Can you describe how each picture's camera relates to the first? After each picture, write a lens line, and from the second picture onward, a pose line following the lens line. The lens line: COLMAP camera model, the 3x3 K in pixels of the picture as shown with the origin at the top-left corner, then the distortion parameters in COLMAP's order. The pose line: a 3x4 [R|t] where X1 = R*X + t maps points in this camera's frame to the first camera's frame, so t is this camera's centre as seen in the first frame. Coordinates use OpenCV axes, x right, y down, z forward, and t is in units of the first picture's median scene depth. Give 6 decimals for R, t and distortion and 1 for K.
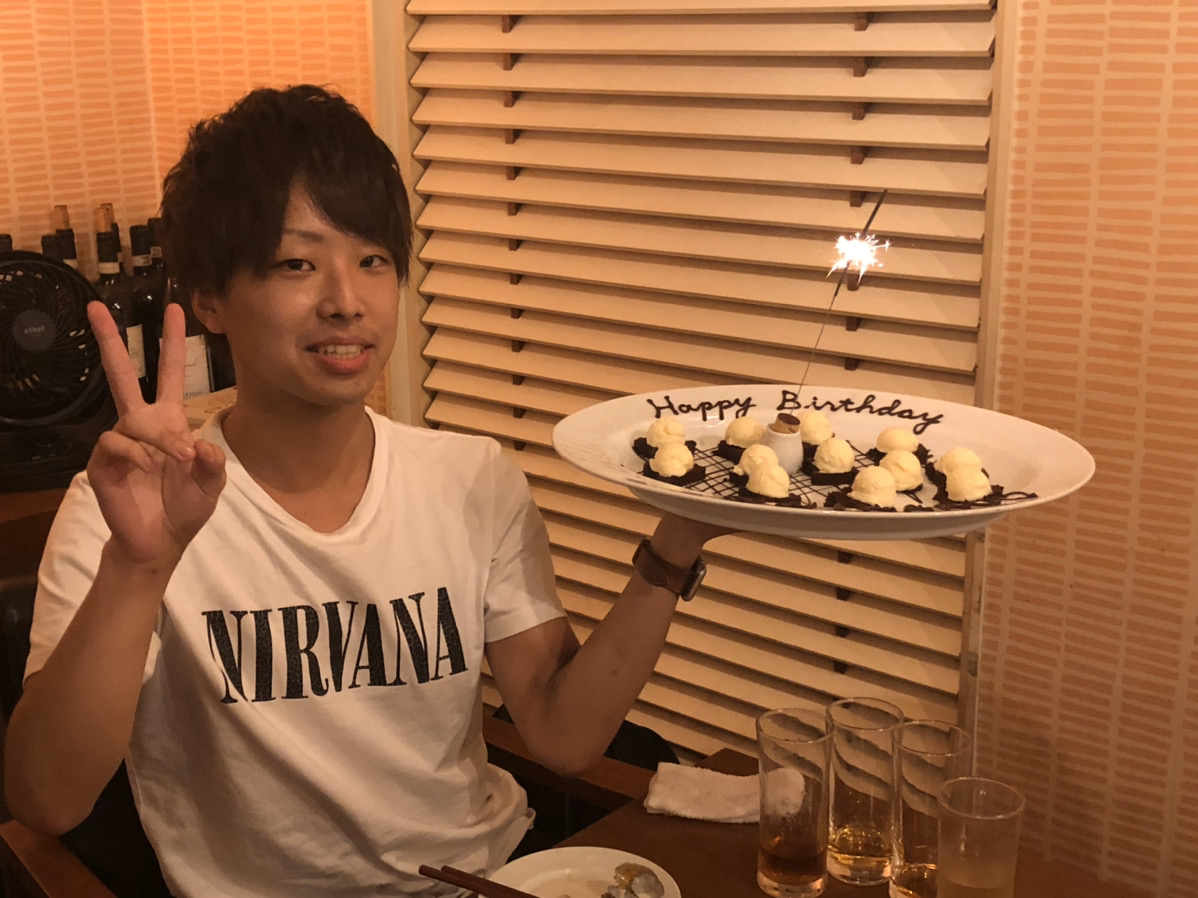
lens RADIAL K [[1568.9, 0, 599.9], [0, 1568.9, 454.0], [0, 0, 1]] dist [0.028481, 0.000000]
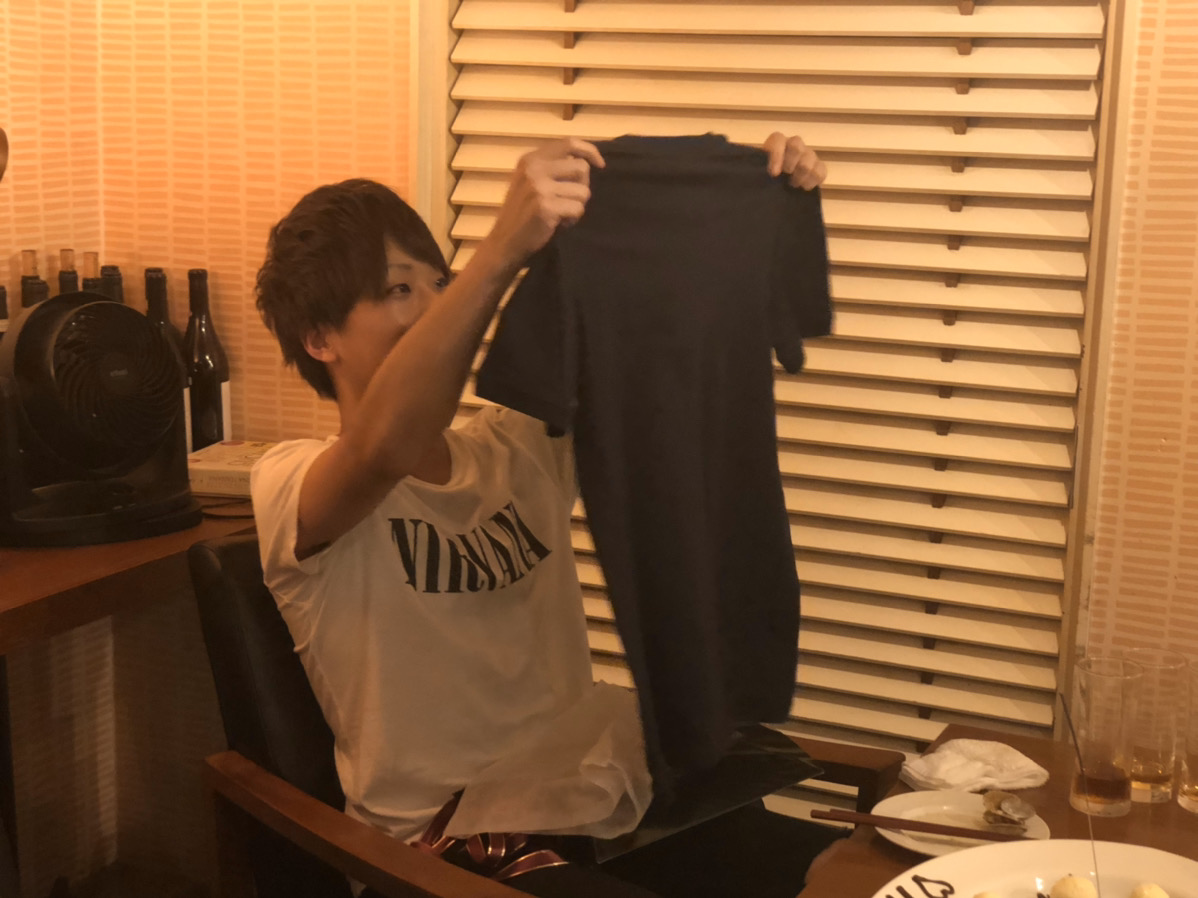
lens RADIAL K [[1866.7, 0, 598.8], [0, 1866.7, 446.9], [0, 0, 1]] dist [0.023467, 0.000000]
pose [[0.960688, -0.017733, 0.277064, -0.459728], [0.038457, 0.996837, -0.069545, 0.065218], [-0.274955, 0.077466, 0.958331, -0.189128]]
